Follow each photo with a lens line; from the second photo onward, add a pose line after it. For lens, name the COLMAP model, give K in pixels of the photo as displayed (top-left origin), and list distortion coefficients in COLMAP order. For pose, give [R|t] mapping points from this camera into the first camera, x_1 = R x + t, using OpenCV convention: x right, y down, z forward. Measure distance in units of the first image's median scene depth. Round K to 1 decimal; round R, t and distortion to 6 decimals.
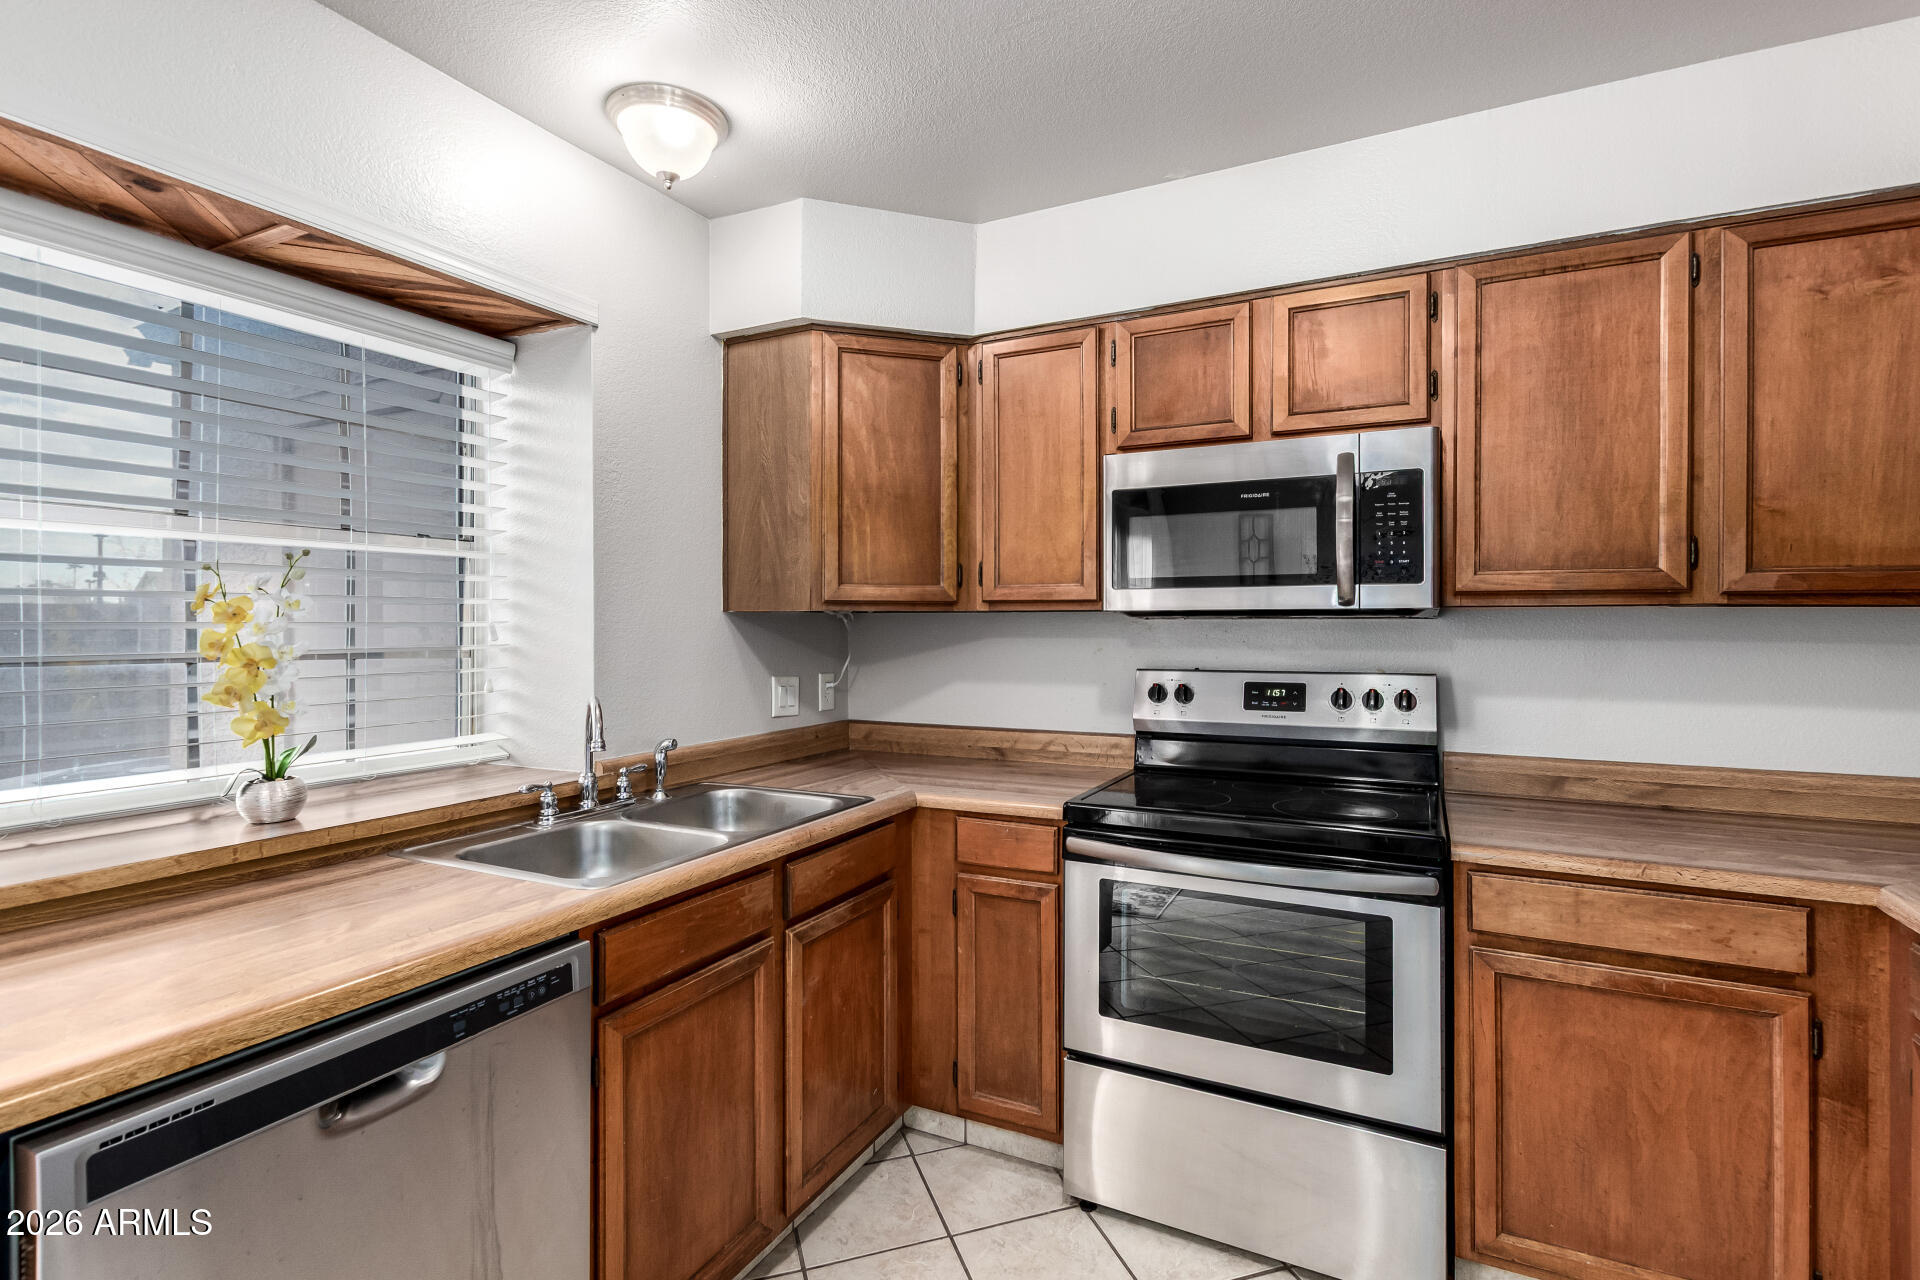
lens RADIAL K [[897.2, 0, 921.4], [0, 897.2, 624.7], [0, 0, 1]] dist [0.001732, -0.002010]
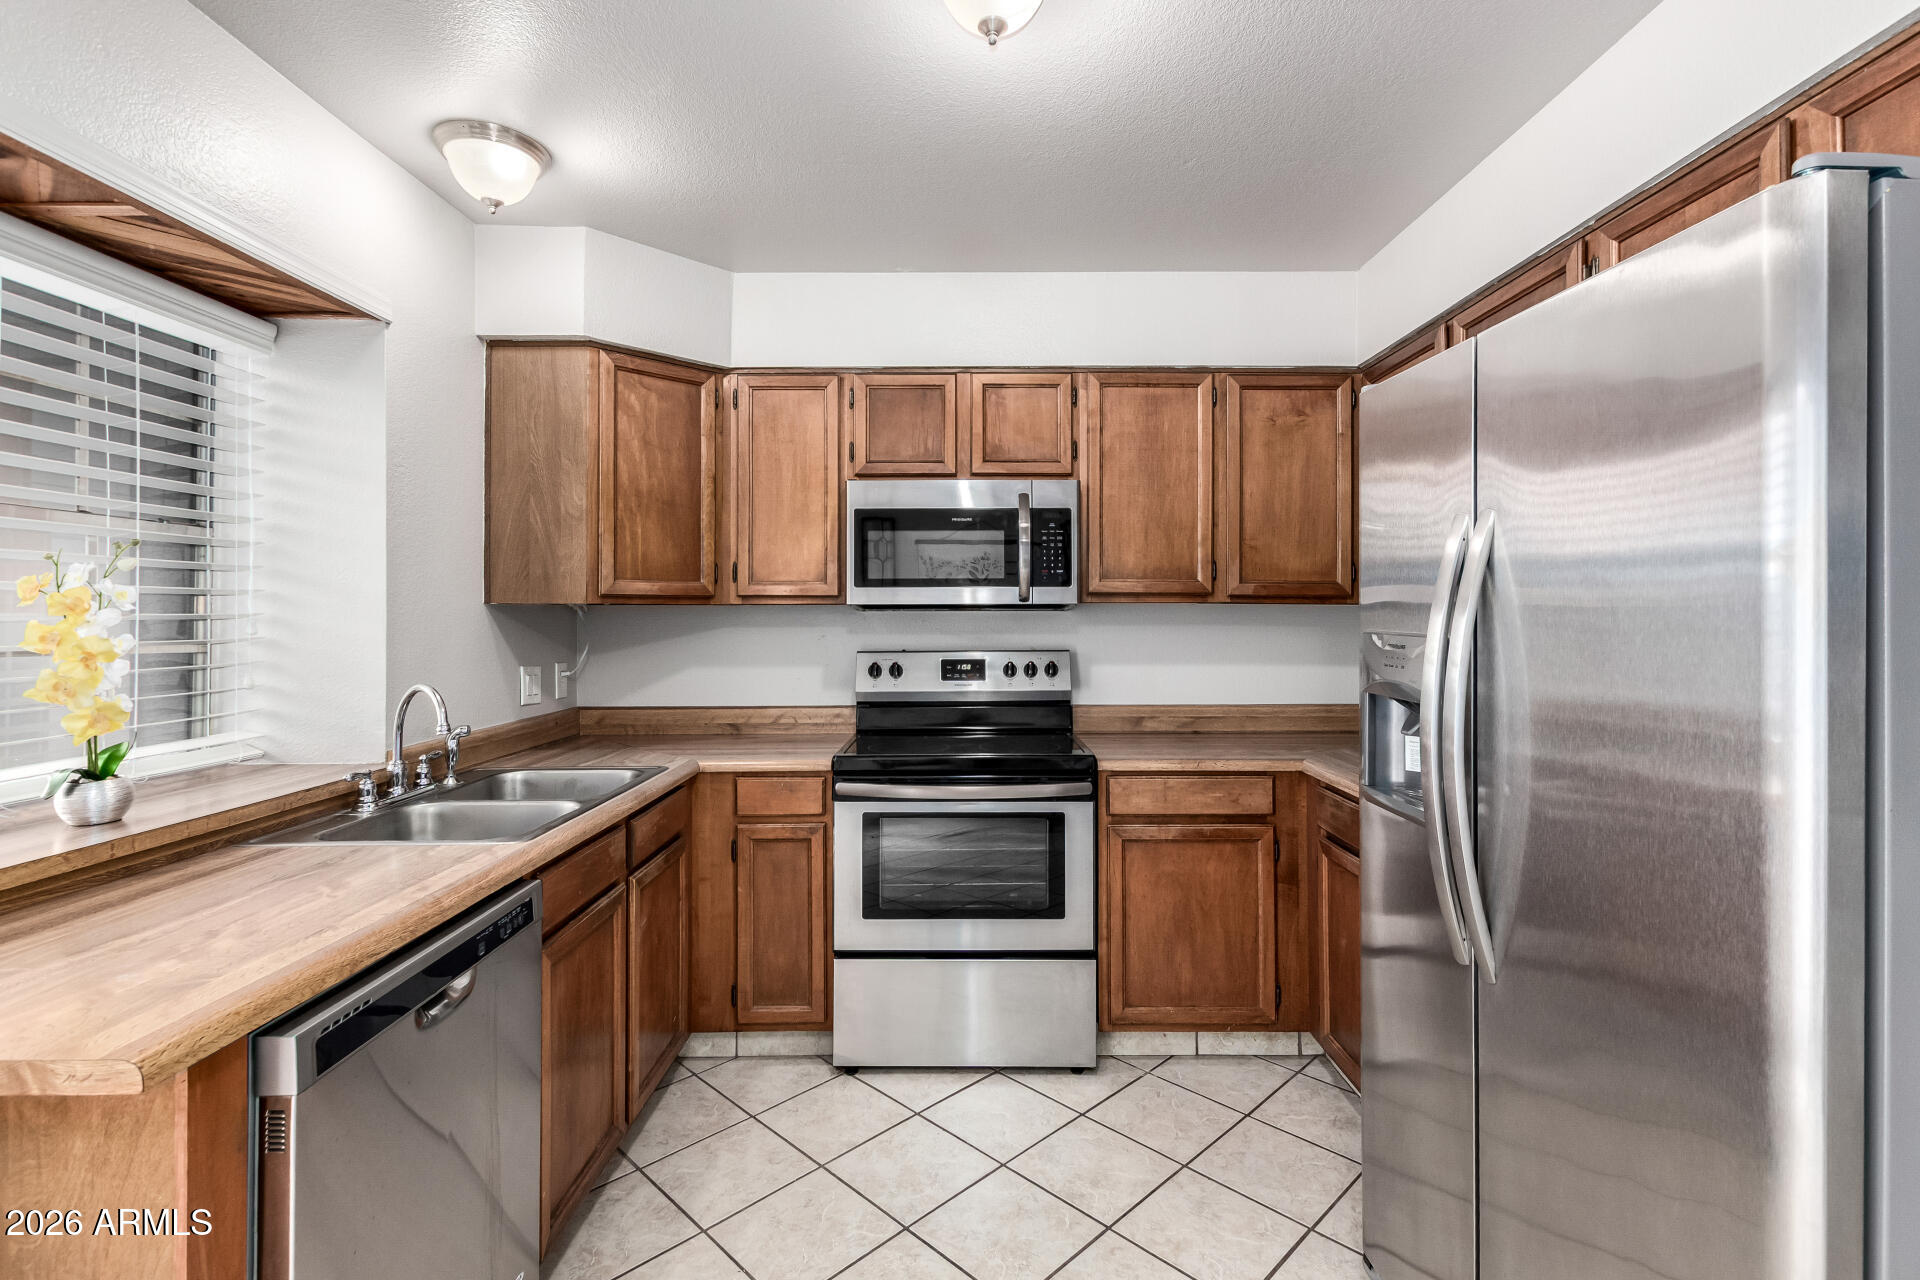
lens RADIAL K [[897.2, 0, 945.2], [0, 897.2, 611.3], [0, 0, 1]] dist [0.001732, -0.002010]
pose [[0.891130, 0.000712, 0.453747, -0.282100], [0.001883, 0.999984, -0.005267, 0.000864], [-0.453744, 0.005548, 0.891115, -0.205446]]
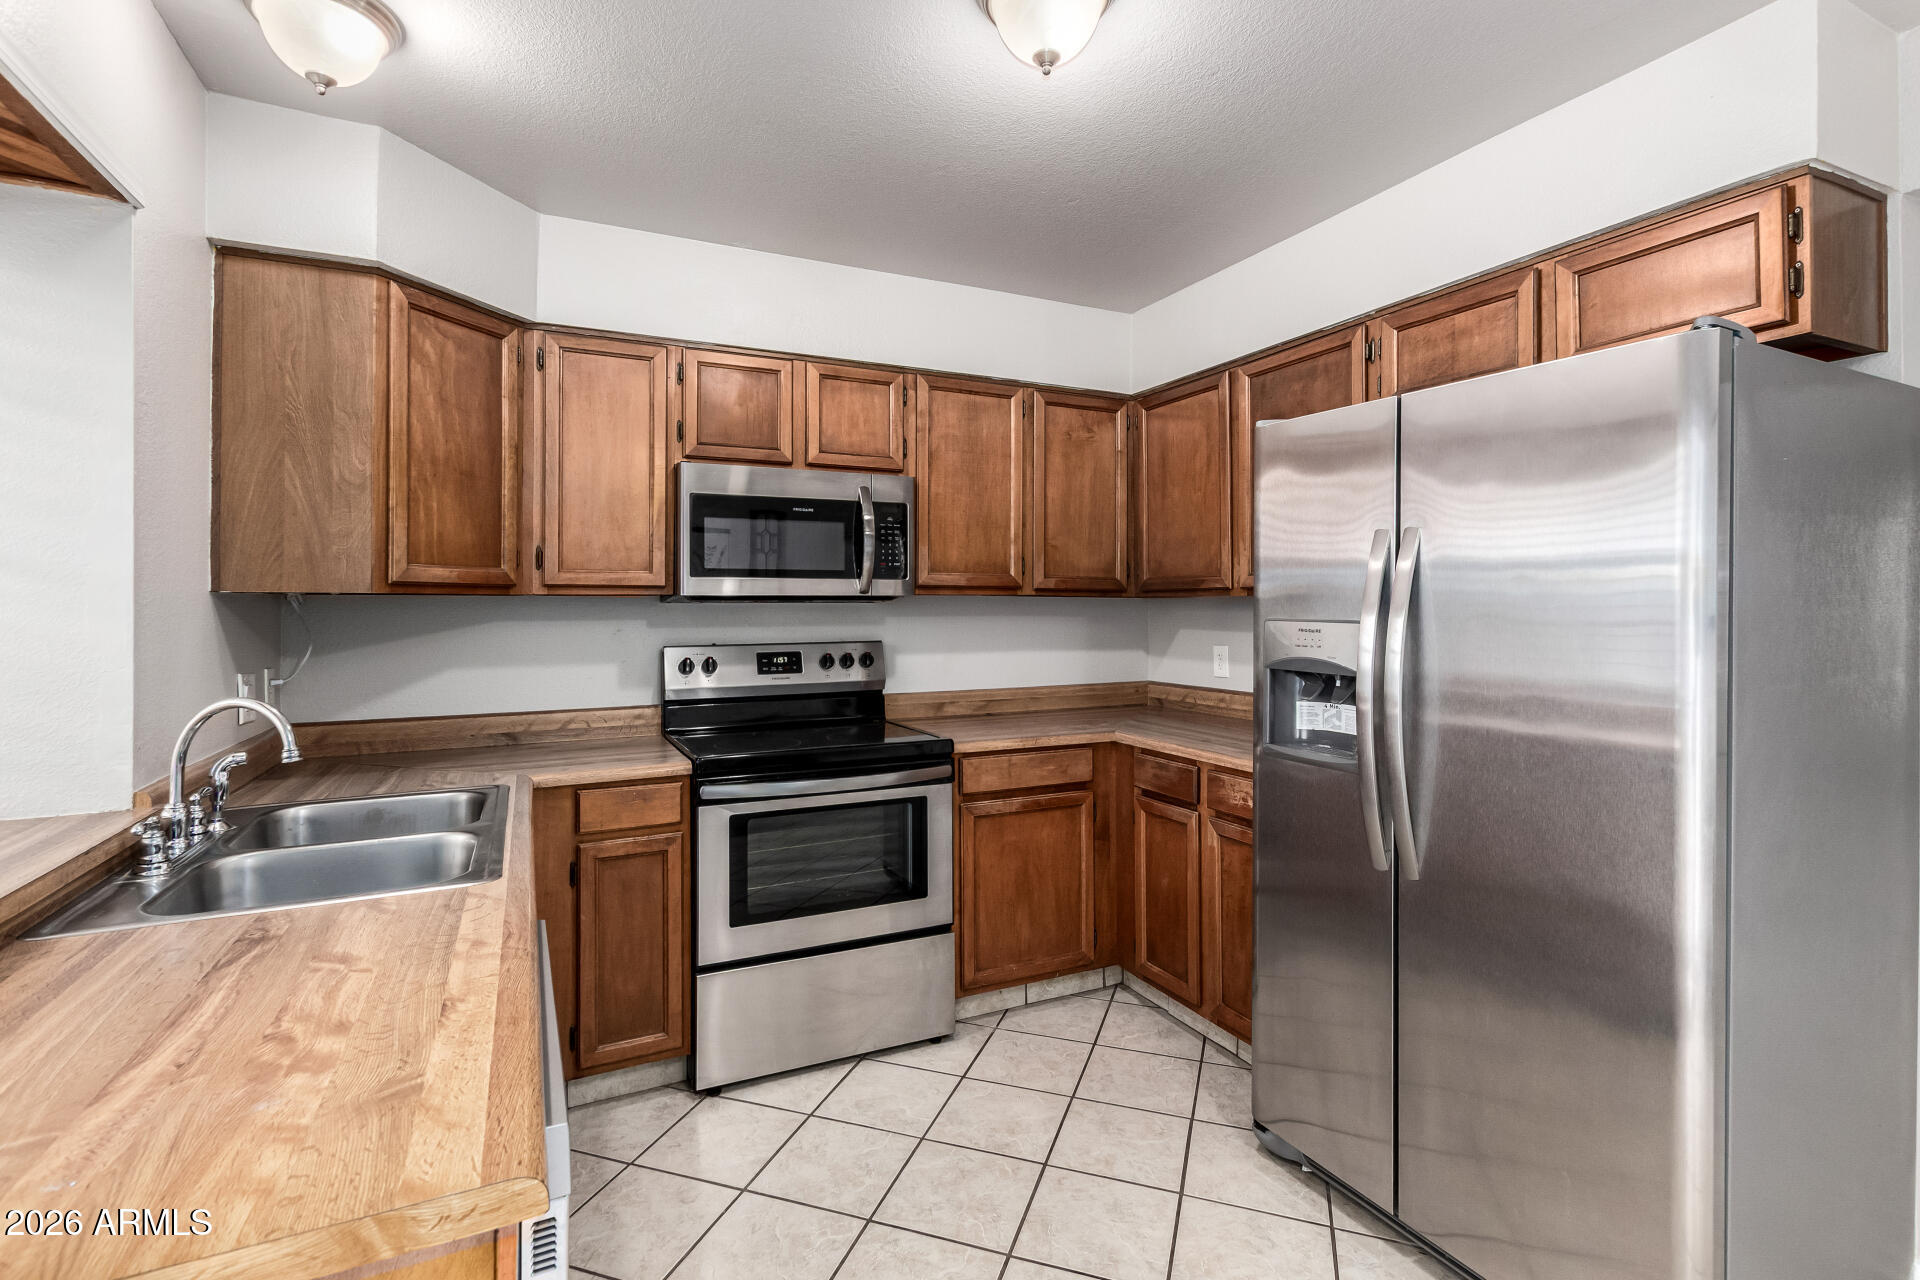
lens RADIAL K [[897.2, 0, 966.1], [0, 897.2, 606.8], [0, 0, 1]] dist [0.001732, -0.002010]
pose [[0.604599, -0.001688, 0.796528, -0.580213], [0.003592, 0.999993, -0.000607, 0.001364], [-0.796522, 0.003228, 0.604601, 0.005694]]
